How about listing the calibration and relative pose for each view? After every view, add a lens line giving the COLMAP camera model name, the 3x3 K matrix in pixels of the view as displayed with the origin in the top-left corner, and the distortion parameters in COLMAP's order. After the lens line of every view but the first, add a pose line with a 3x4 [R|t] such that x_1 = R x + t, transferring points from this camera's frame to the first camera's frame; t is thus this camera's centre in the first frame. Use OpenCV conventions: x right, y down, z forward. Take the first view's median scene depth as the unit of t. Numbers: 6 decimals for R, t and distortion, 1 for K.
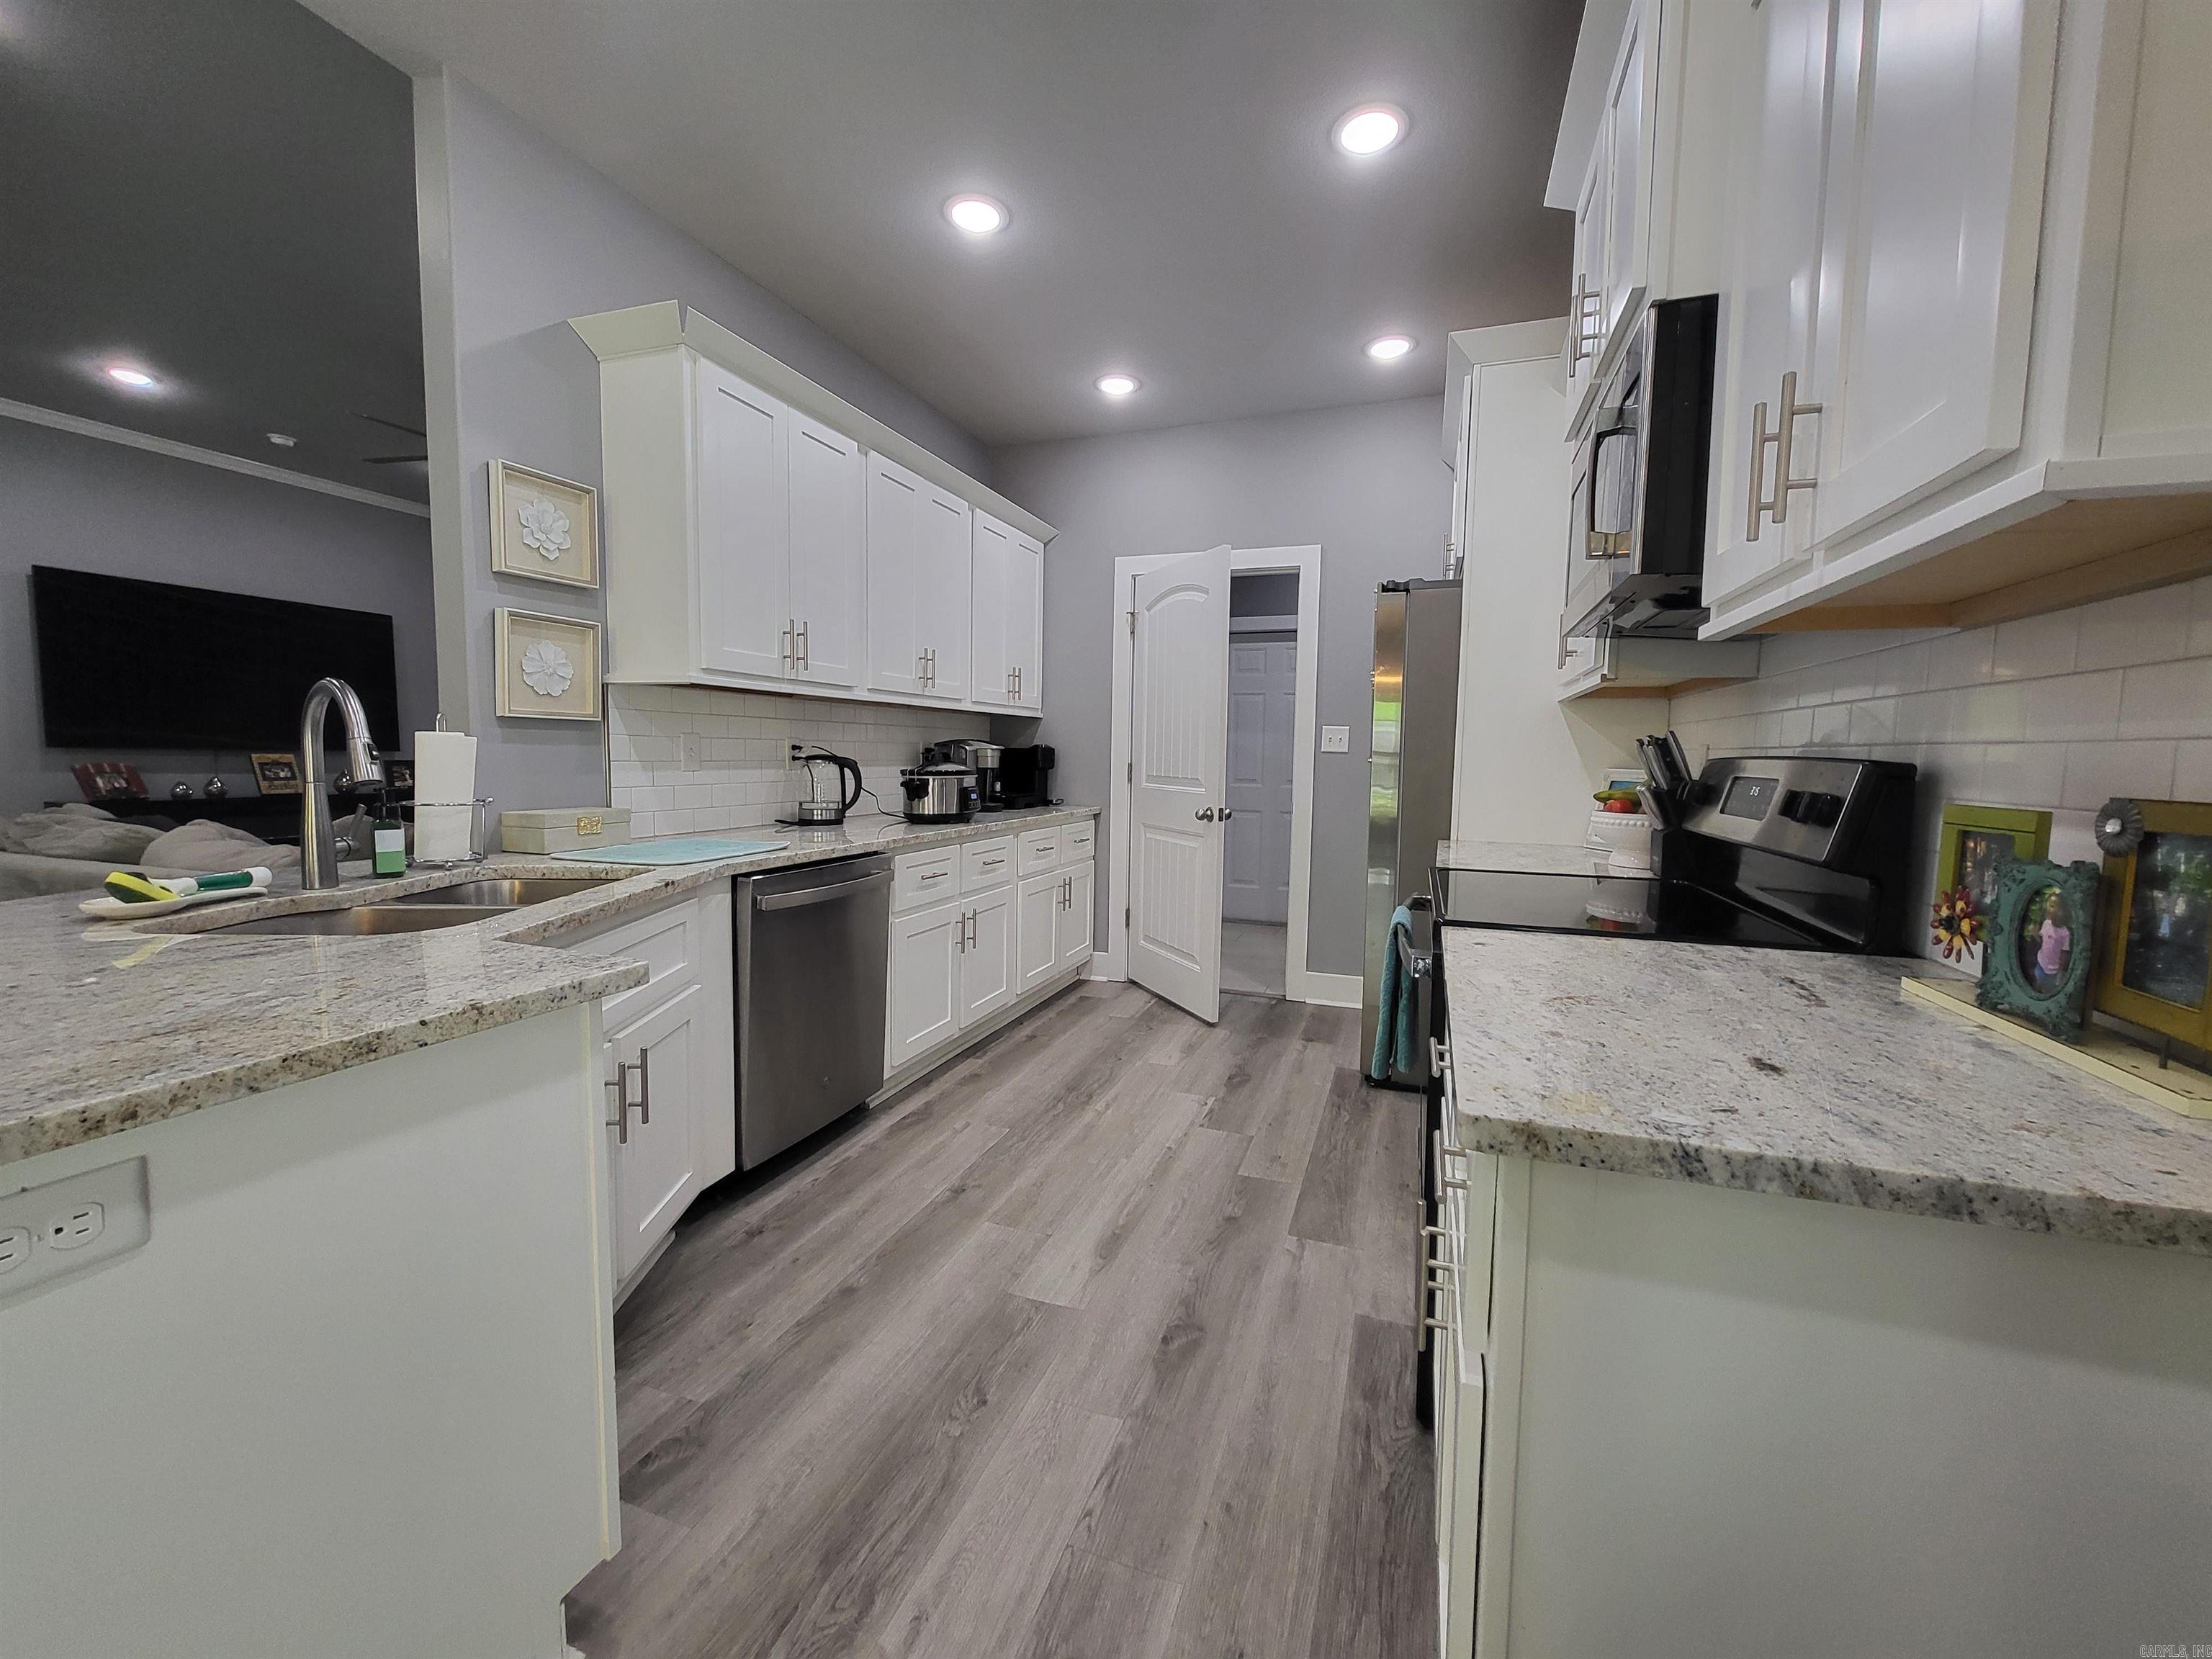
lens RADIAL K [[868.4, 0, 1112.4], [0, 868.4, 821.7], [0, 0, 1]] dist [0.001841, 0.000360]
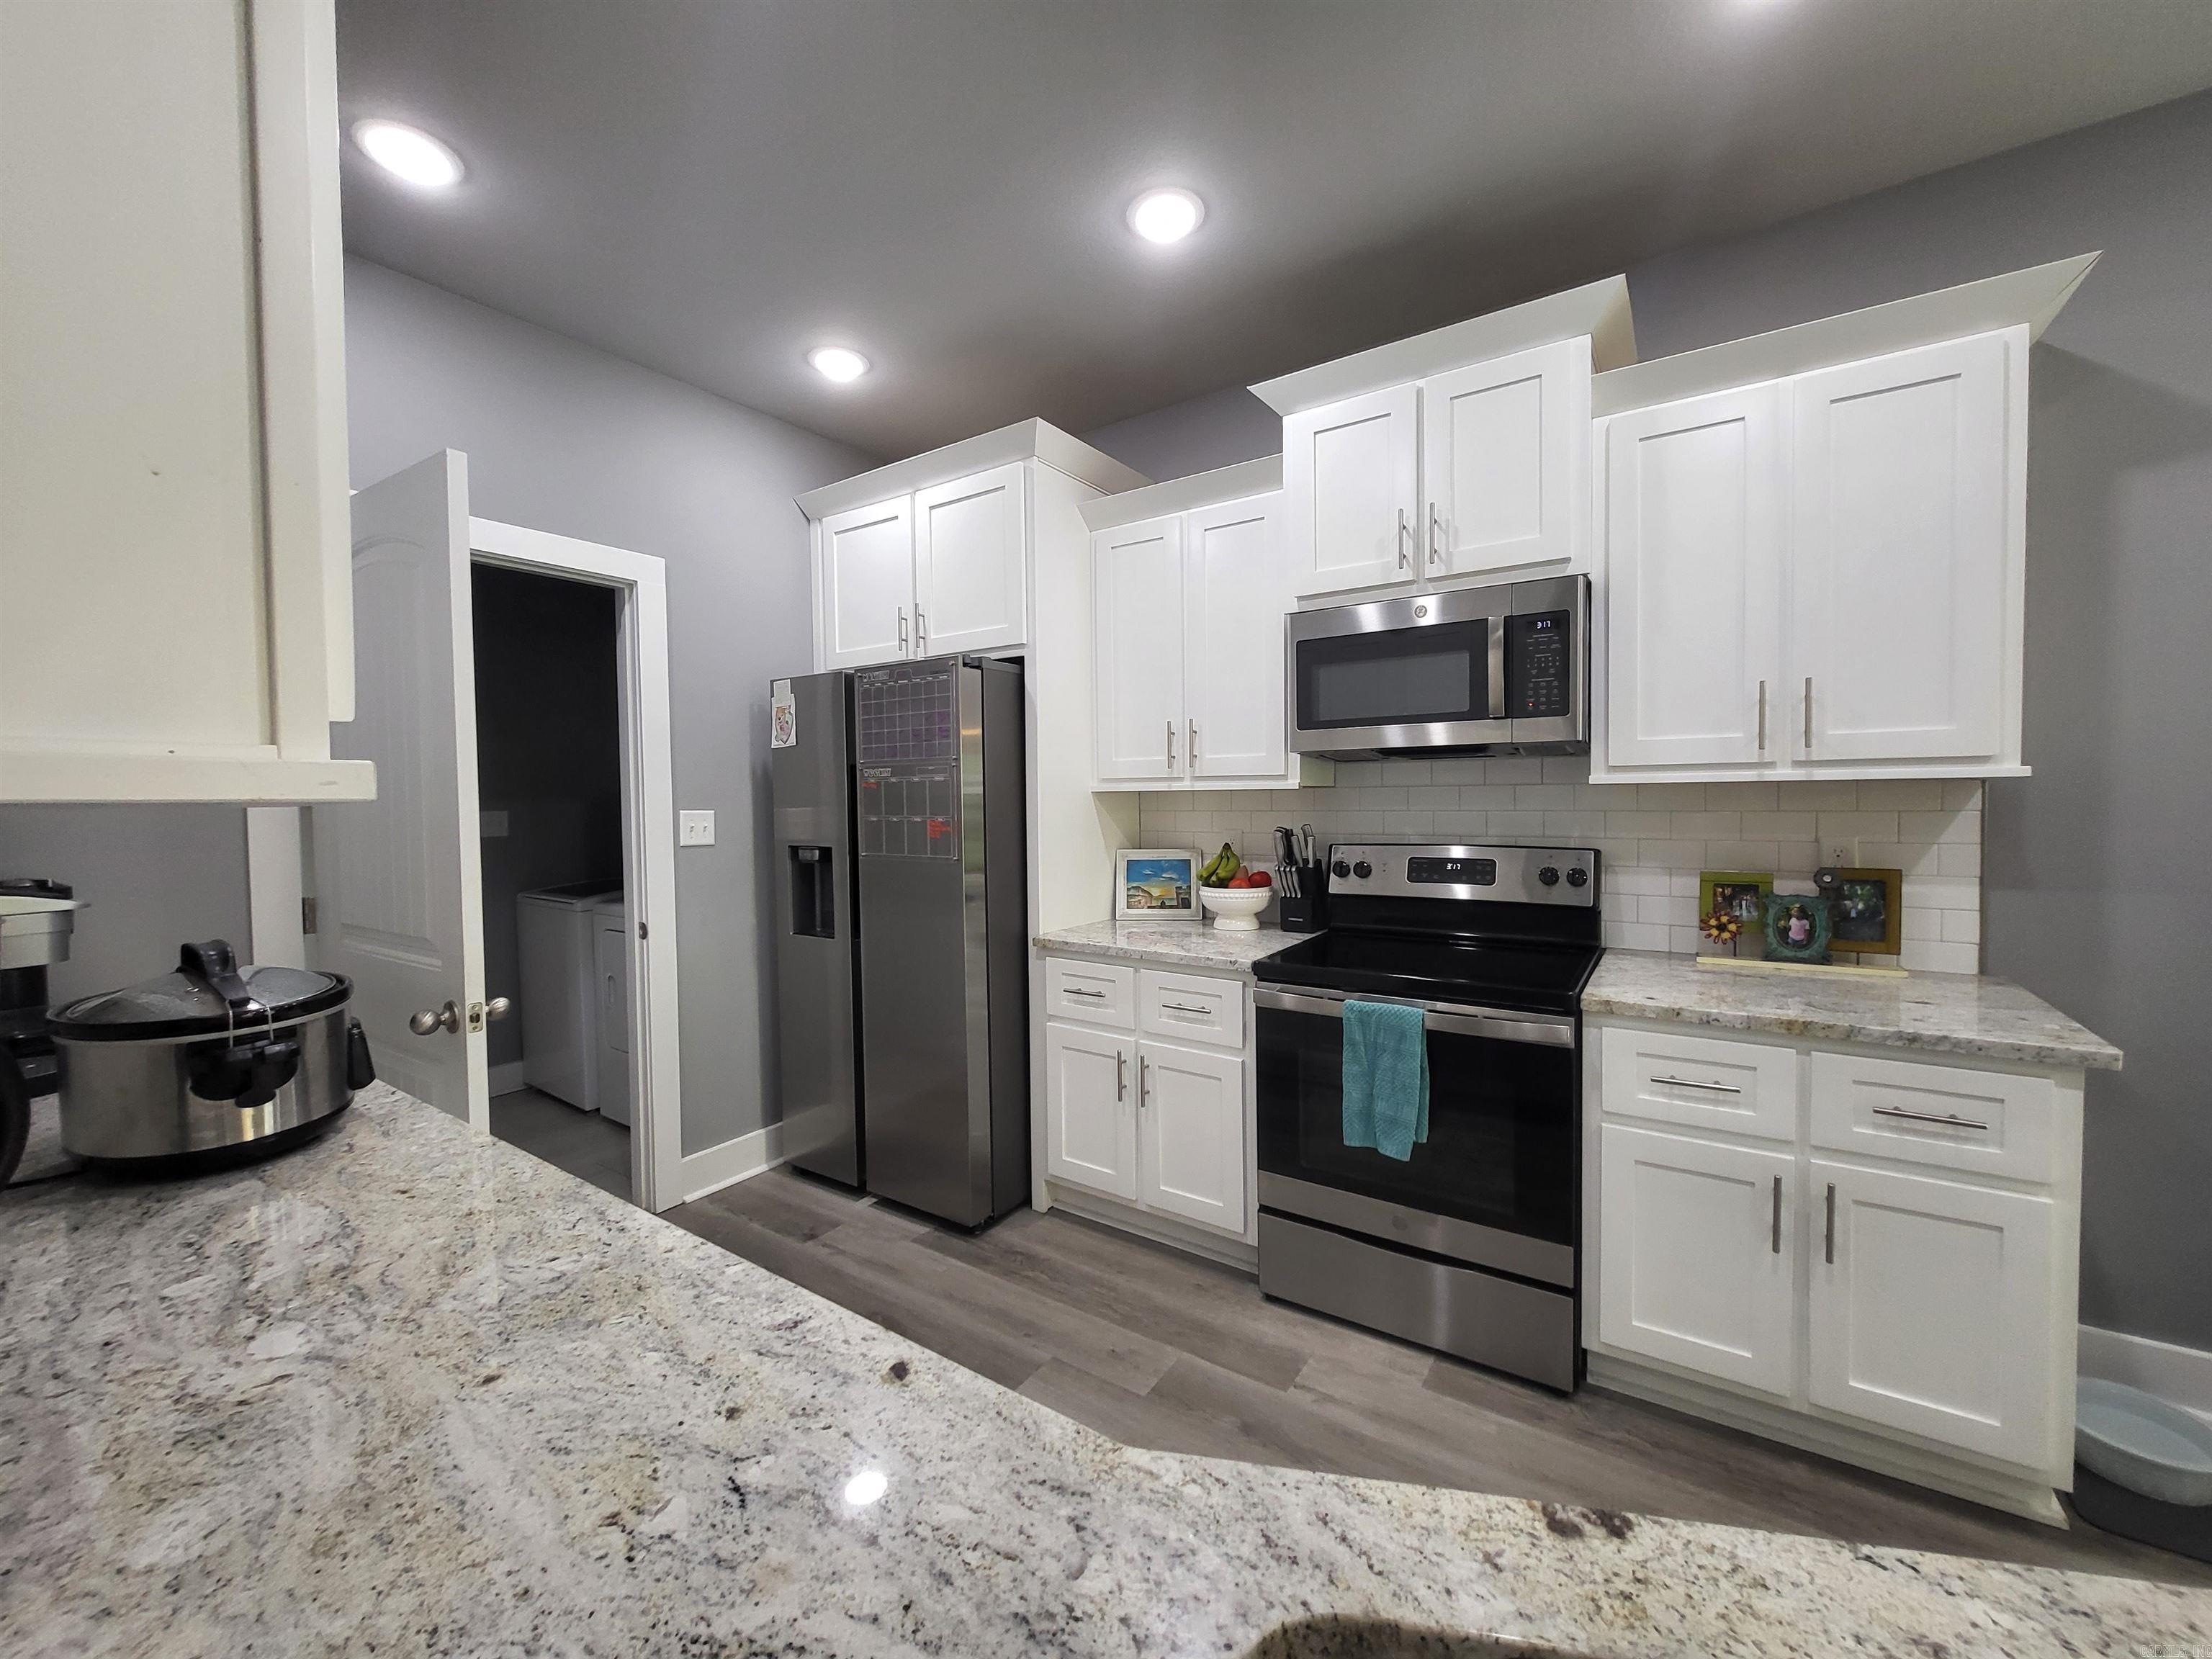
lens RADIAL K [[868.4, 0, 1120.5], [0, 868.4, 822.2], [0, 0, 1]] dist [0.001841, 0.000360]
pose [[0.233569, -0.048402, 0.971135, -0.728883], [0.094337, 0.995177, 0.026911, -0.168764], [-0.967753, 0.085328, 0.237009, 0.942075]]
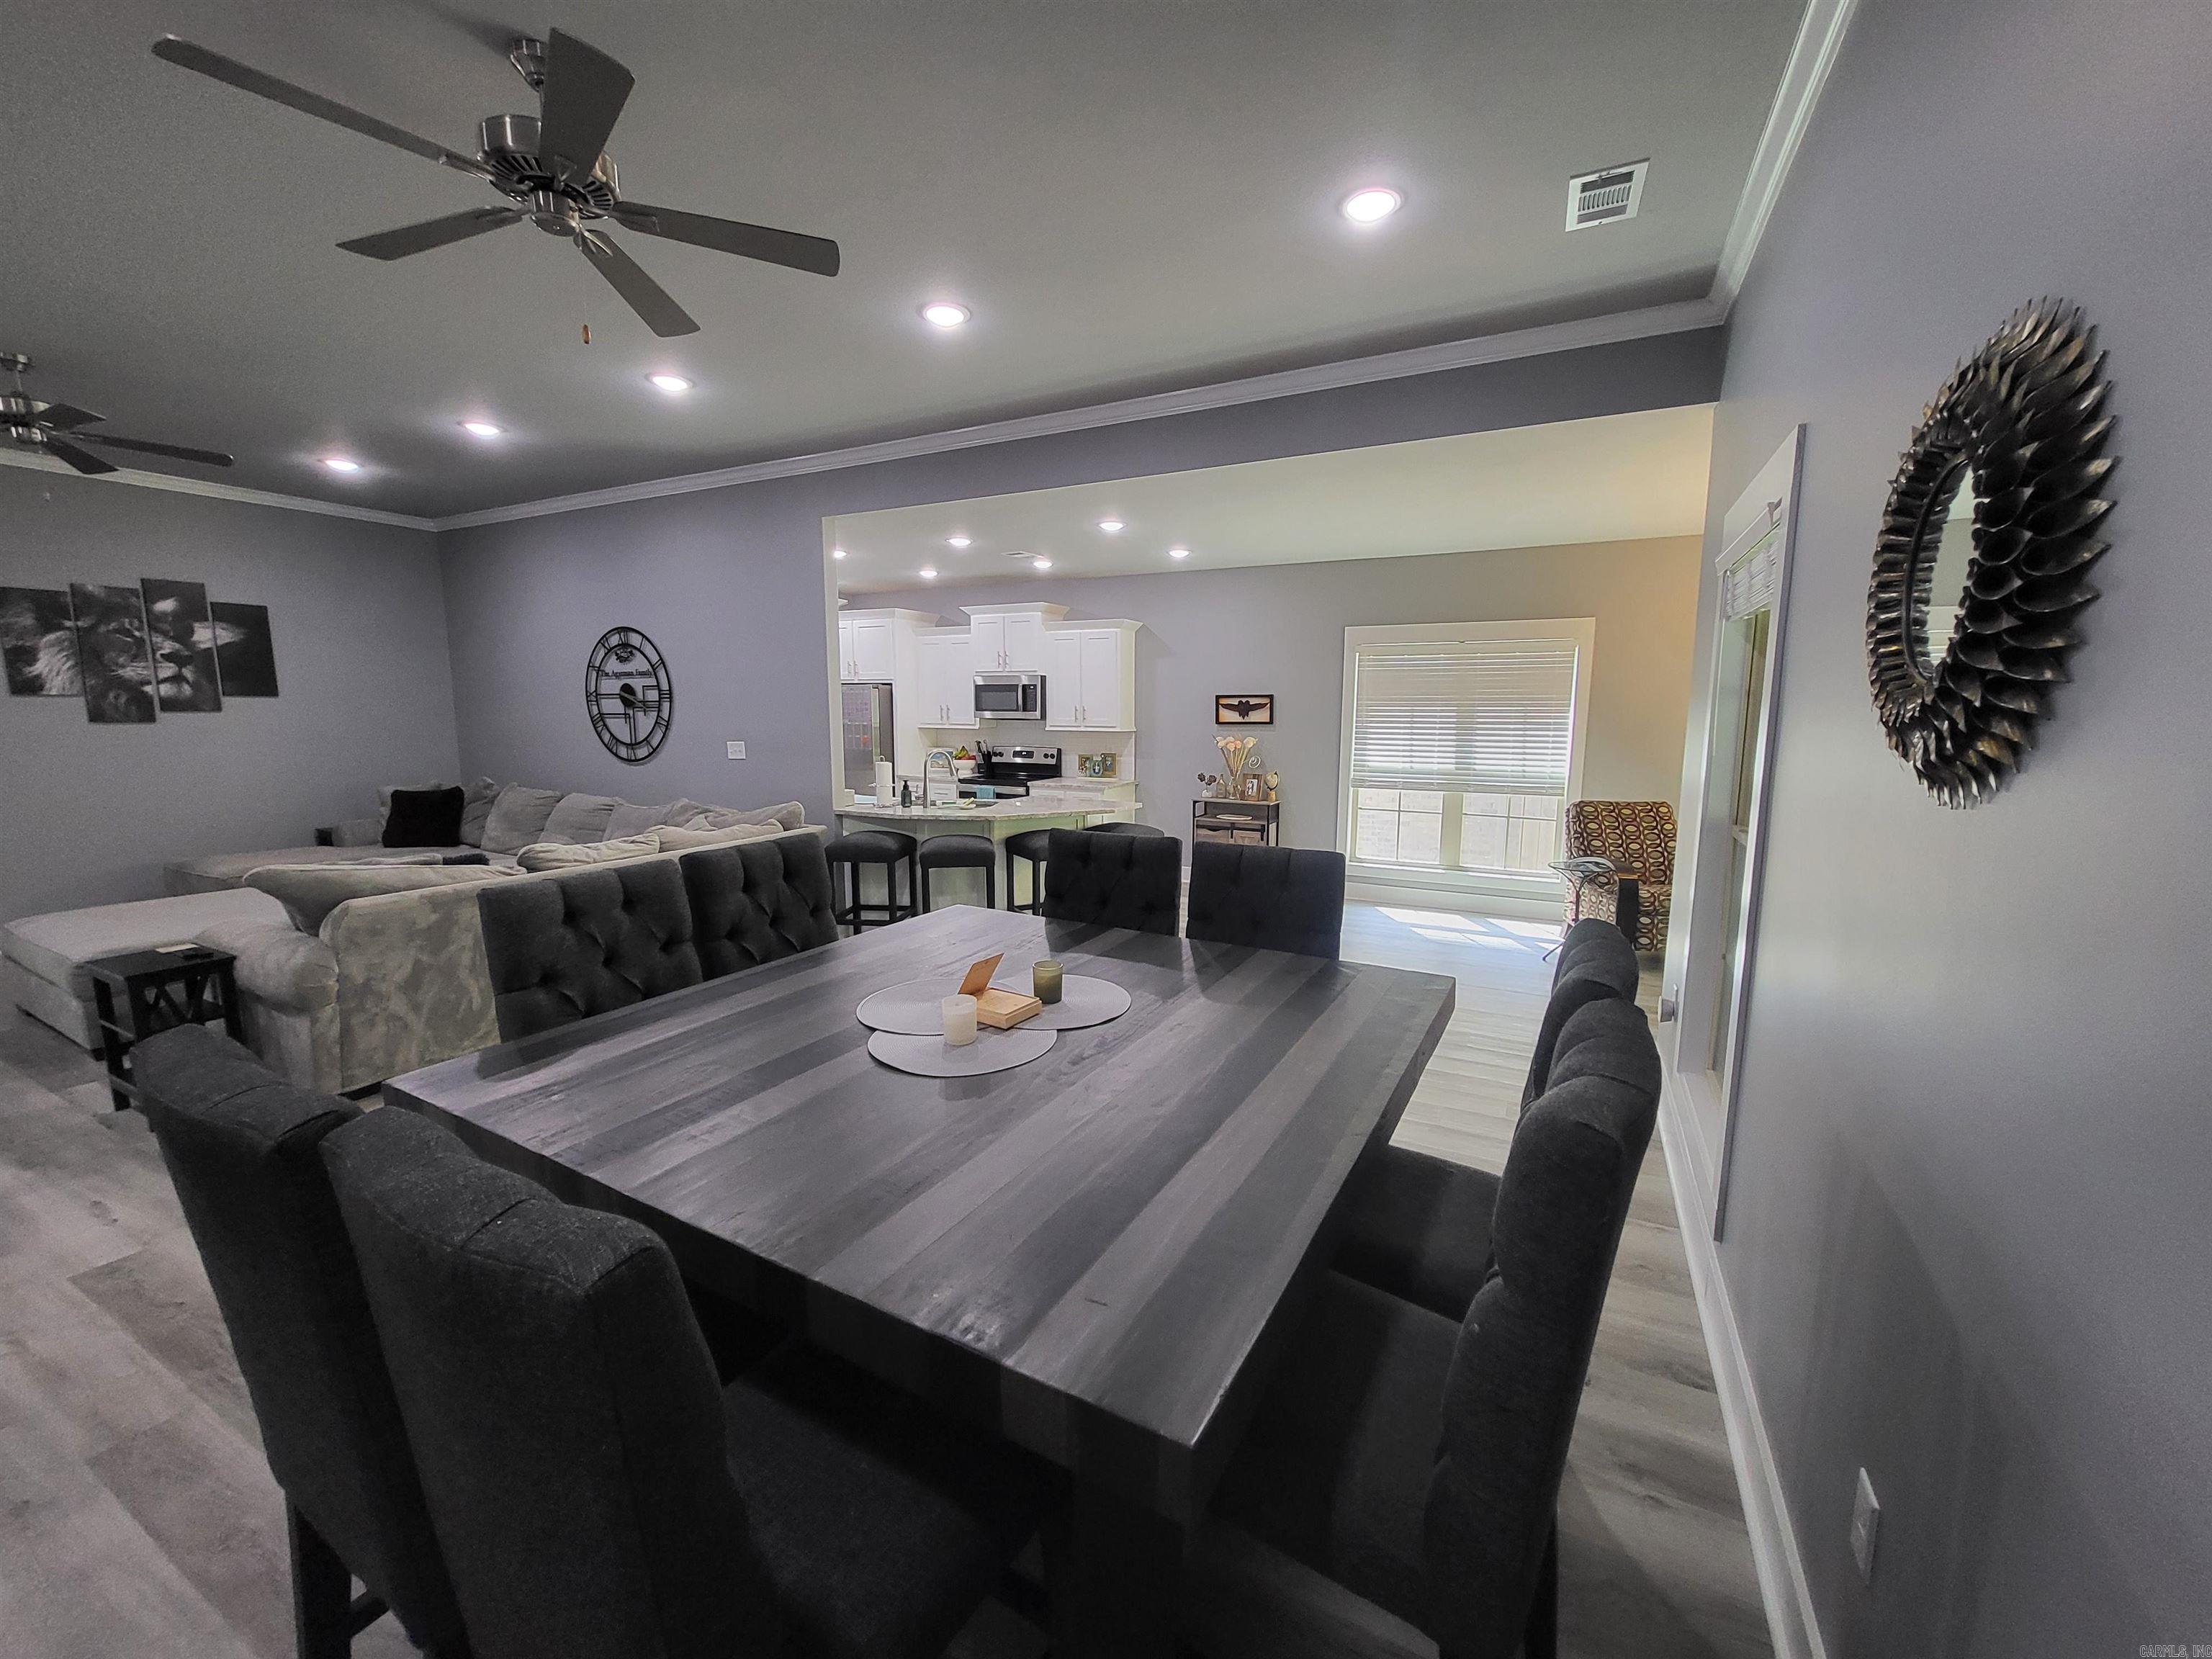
lens RADIAL K [[868.4, 0, 1117.2], [0, 868.4, 822.4], [0, 0, 1]] dist [0.001841, 0.000360]
pose [[0.119831, -0.147819, 0.981728, -3.454289], [0.075719, 0.987334, 0.139420, -0.243934], [-0.989903, 0.057629, 0.129506, -0.168048]]
